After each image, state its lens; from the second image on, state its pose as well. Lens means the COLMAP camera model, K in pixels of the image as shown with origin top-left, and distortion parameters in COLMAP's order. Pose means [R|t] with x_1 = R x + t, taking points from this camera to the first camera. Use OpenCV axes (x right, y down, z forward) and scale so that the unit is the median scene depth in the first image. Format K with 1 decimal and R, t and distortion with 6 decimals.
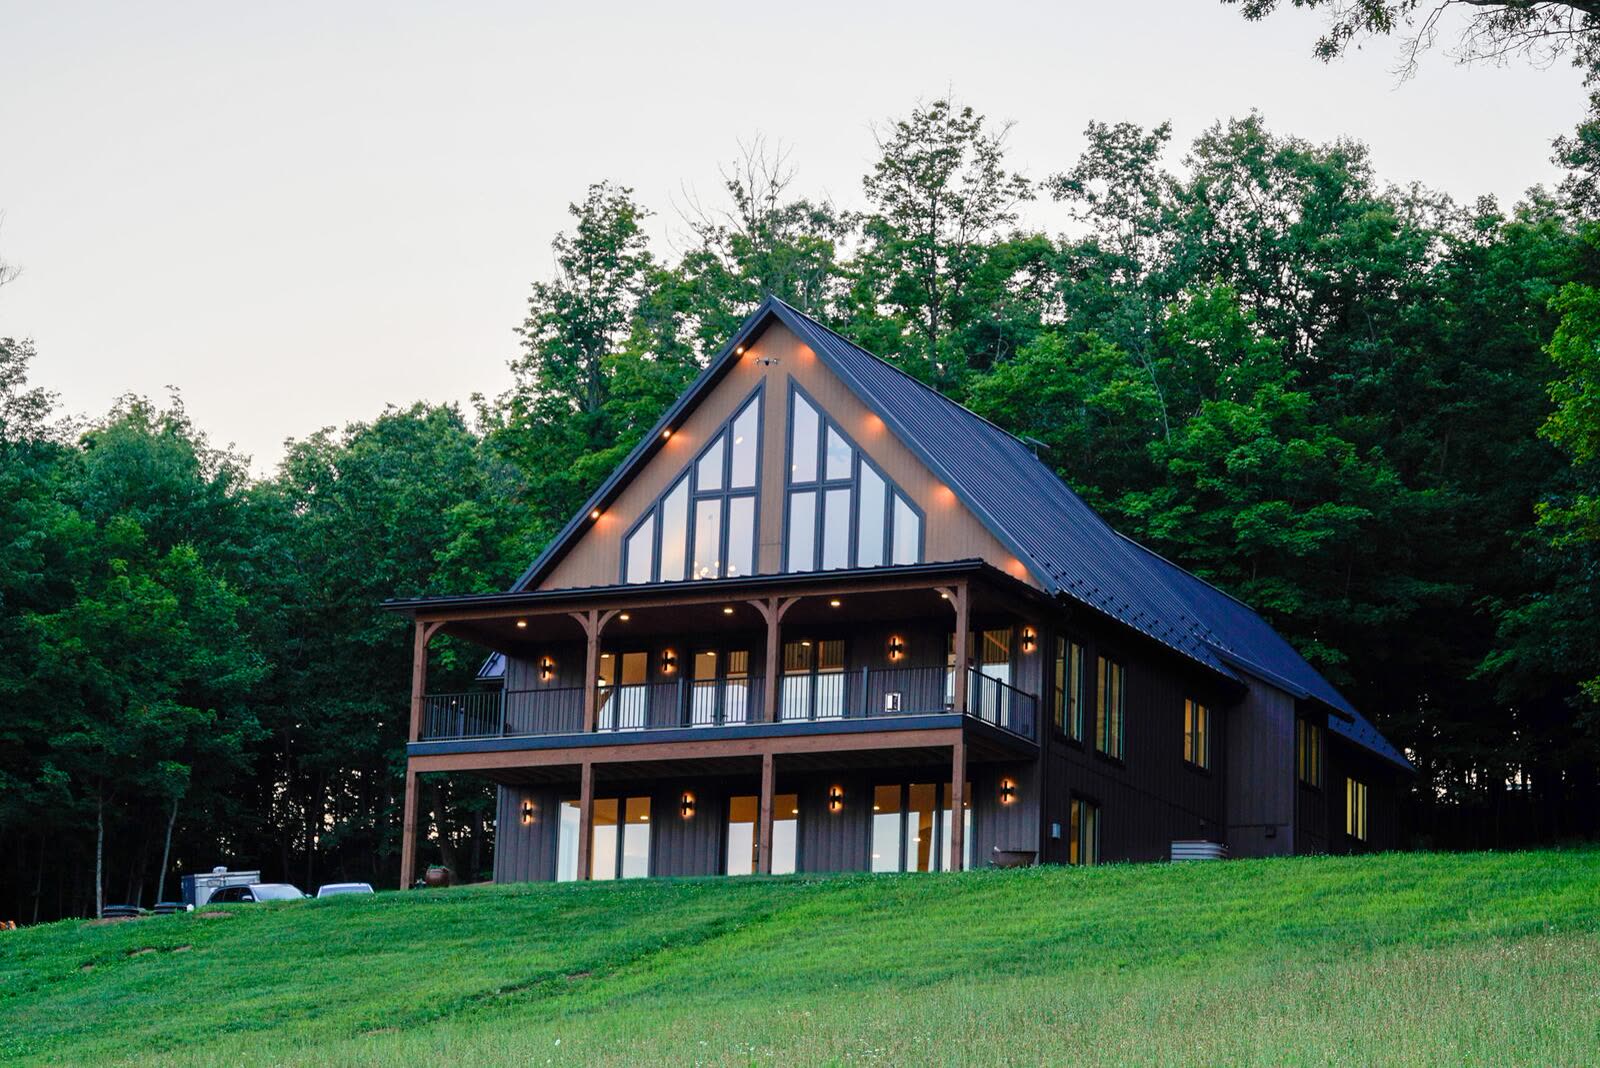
lens RADIAL K [[3978.7, 0, 800.0], [0, 3978.7, 534.0], [0, 0, 1]] dist [0.099841, 0.342517]
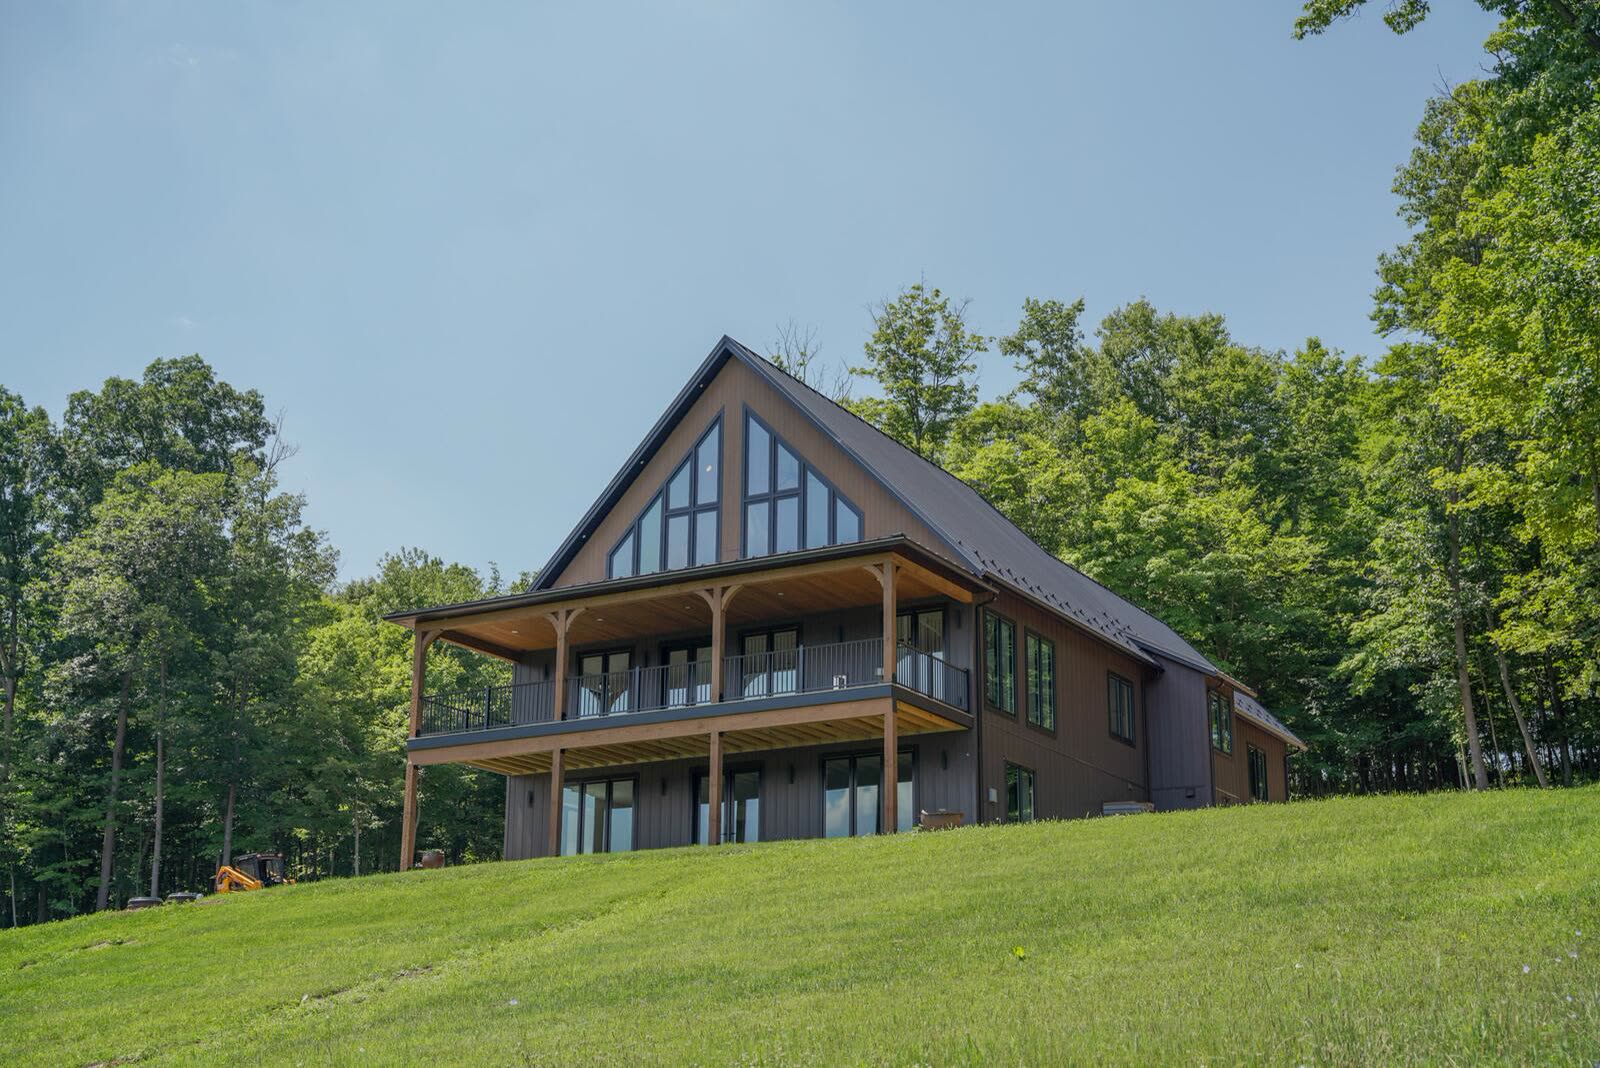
lens RADIAL K [[2057.9, 0, 798.7], [0, 2057.9, 539.3], [0, 0, 1]] dist [-0.013049, 0.961520]
pose [[0.997485, -0.044736, -0.054973, 0.032086], [0.041078, 0.996976, -0.065958, 0.028189], [0.057757, 0.063534, 0.996307, 0.307764]]
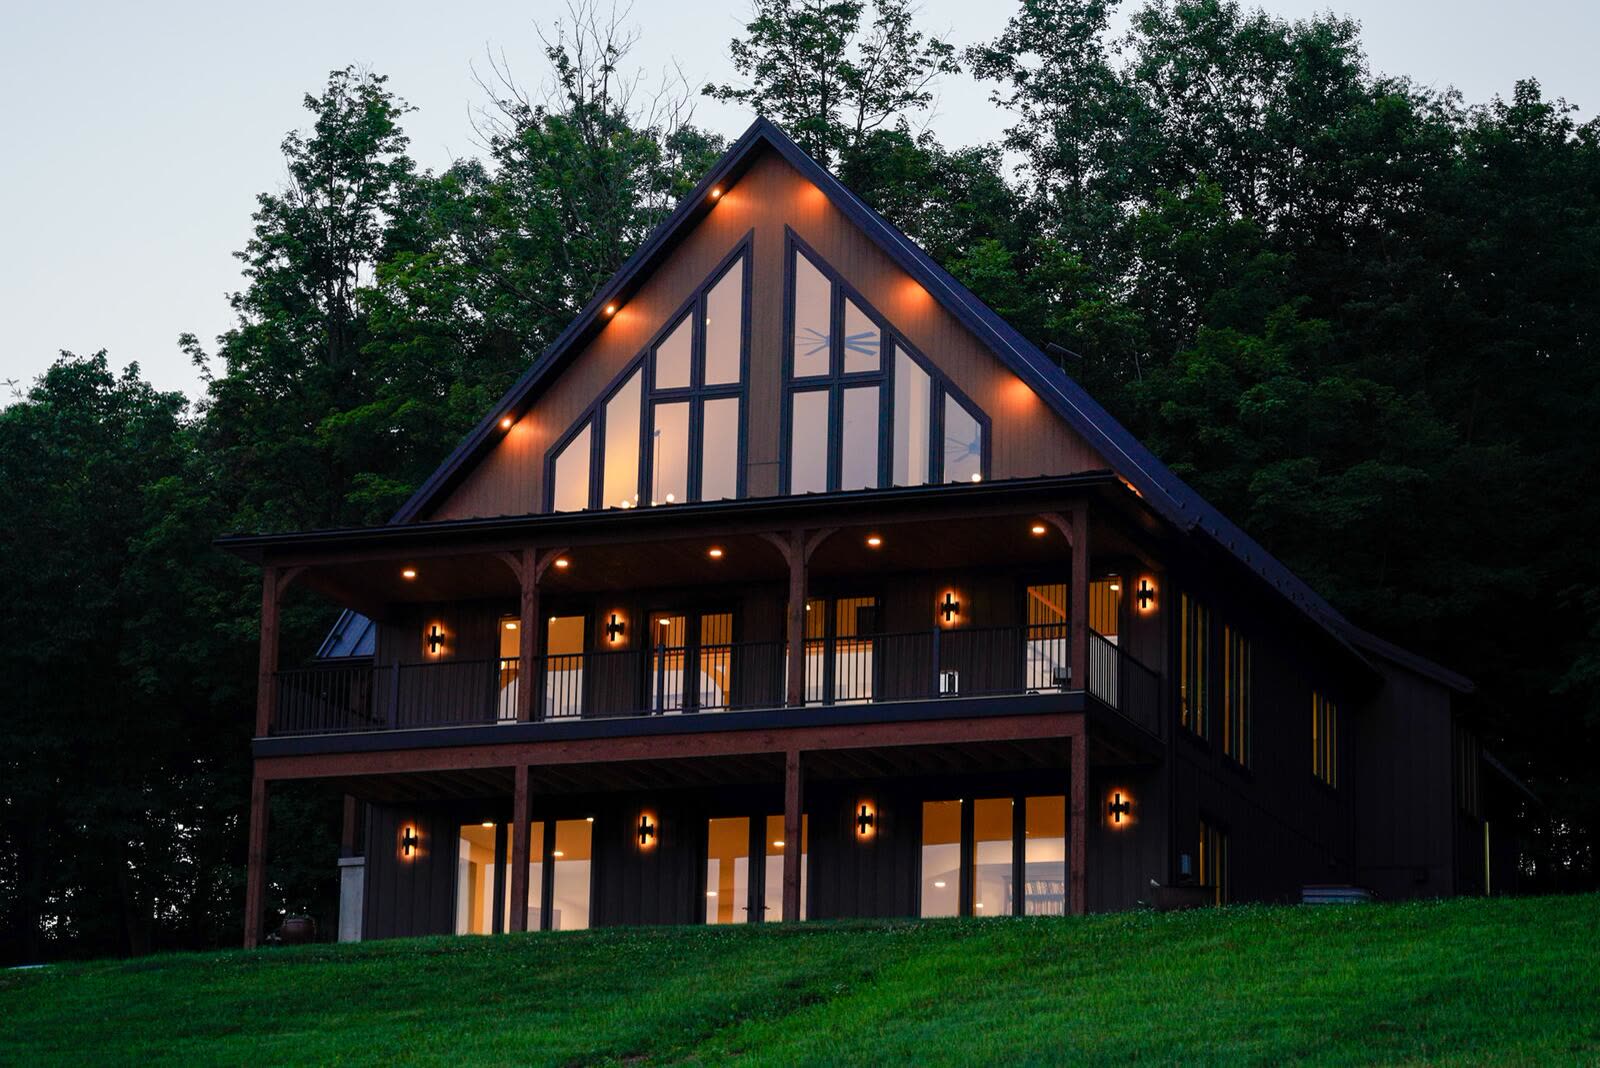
lens RADIAL K [[4546.2, 0, 800.0], [0, 4546.2, 534.0], [0, 0, 1]] dist [0.134186, 1.062344]
pose [[0.995821, 0.008786, 0.090898, -0.054554], [-0.007440, 0.999858, -0.015134, 0.020041], [-0.091018, 0.014395, 0.995745, 0.140374]]
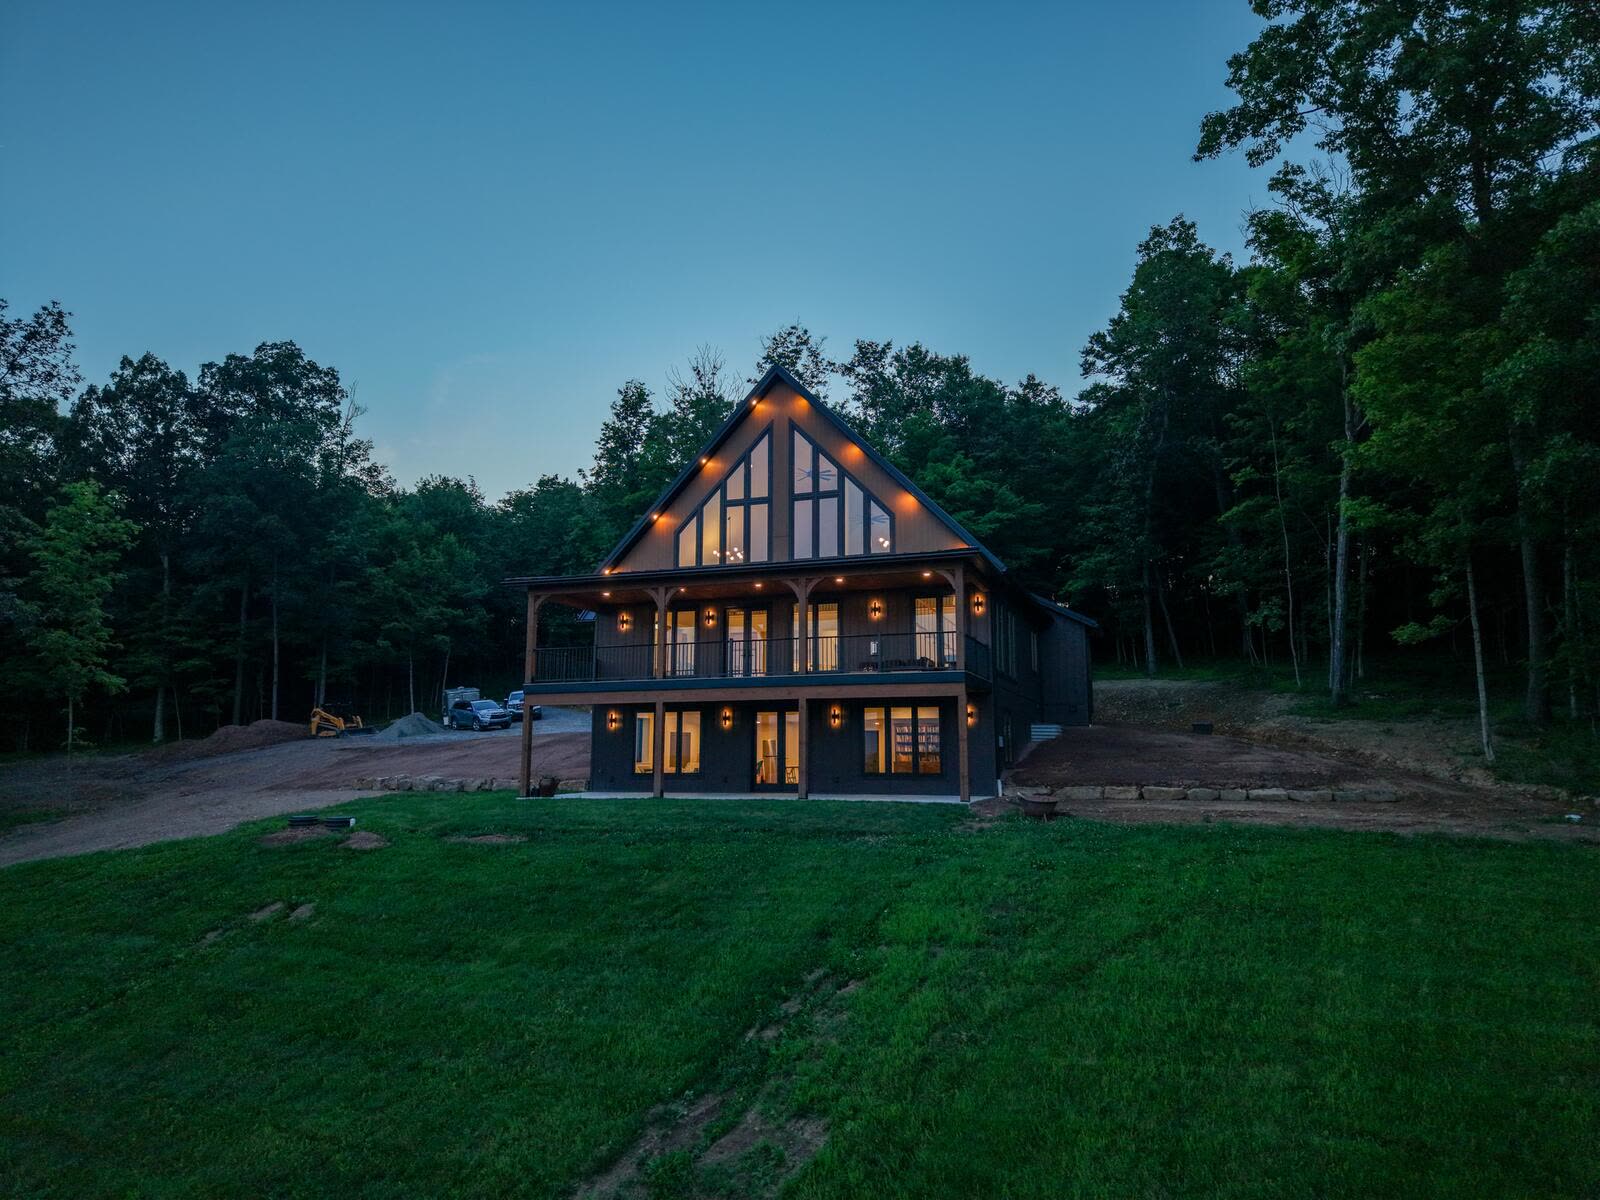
lens RADIAL K [[1062.3, 0, 800.0], [0, 1062.3, 600.0], [0, 0, 1]] dist [0.050122, -0.004161]
pose [[0.993164, -0.016852, 0.115509, -0.033155], [0.008823, 0.997531, 0.069665, -0.000832], [-0.116397, -0.068170, 0.990861, 0.450272]]
